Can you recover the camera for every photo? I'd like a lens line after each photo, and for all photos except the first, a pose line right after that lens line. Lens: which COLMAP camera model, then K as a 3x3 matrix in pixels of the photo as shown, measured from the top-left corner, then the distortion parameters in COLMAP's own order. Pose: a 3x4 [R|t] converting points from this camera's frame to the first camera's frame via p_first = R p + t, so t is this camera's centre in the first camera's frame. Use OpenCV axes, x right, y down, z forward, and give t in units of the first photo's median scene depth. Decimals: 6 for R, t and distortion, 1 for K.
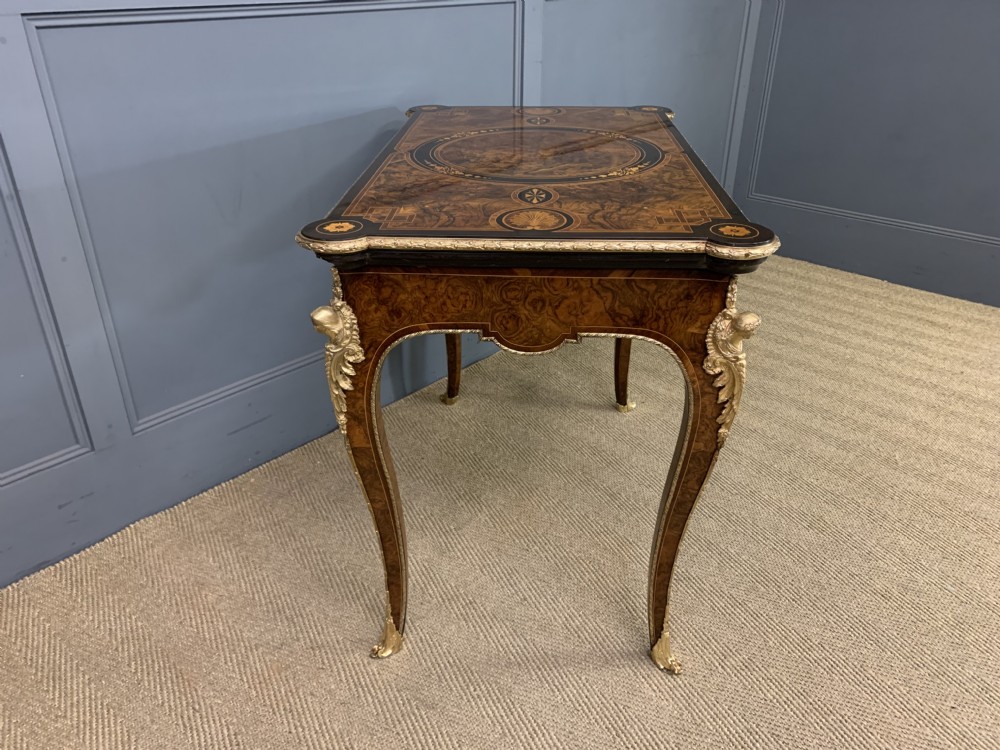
lens RADIAL K [[785.7, 0, 490.6], [0, 785.7, 378.9], [0, 0, 1]] dist [0.007268, 0.003042]
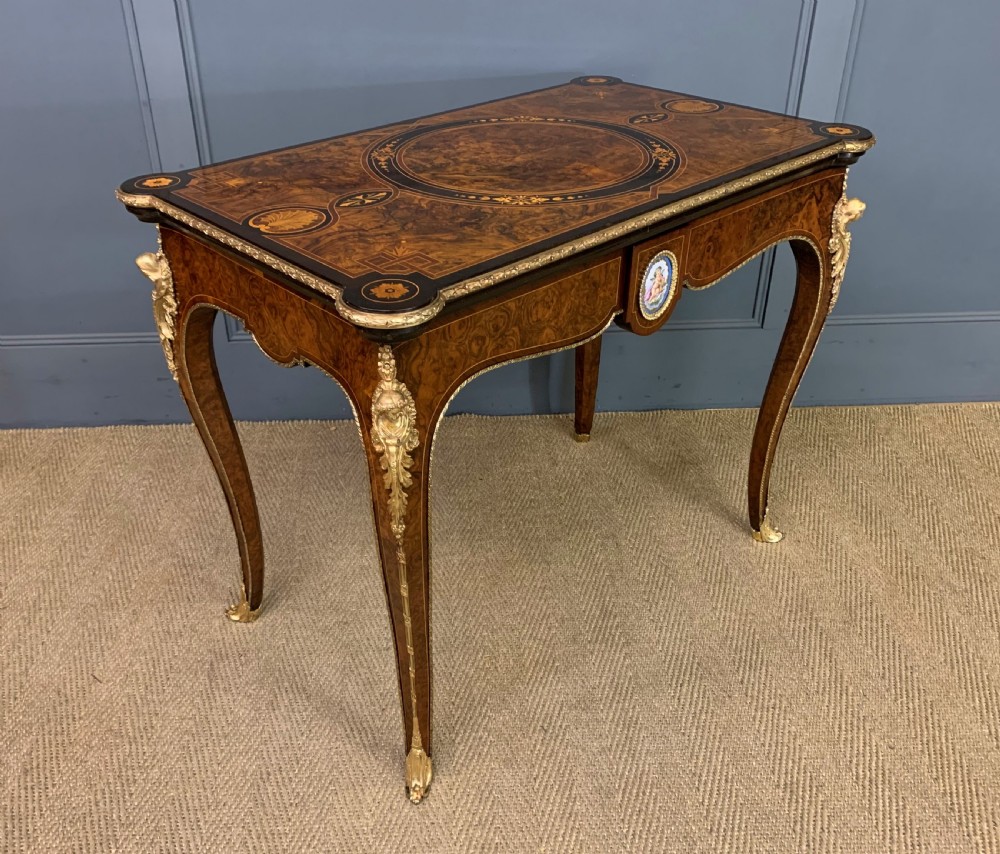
lens RADIAL K [[1004.8, 0, 481.8], [0, 1004.8, 432.4], [0, 0, 1]] dist [0.007875, 0.000000]
pose [[0.717053, 0.365190, -0.593693, 0.963136], [-0.331148, 0.927980, 0.170860, -0.238434], [0.613331, 0.074085, 0.786343, 0.222885]]
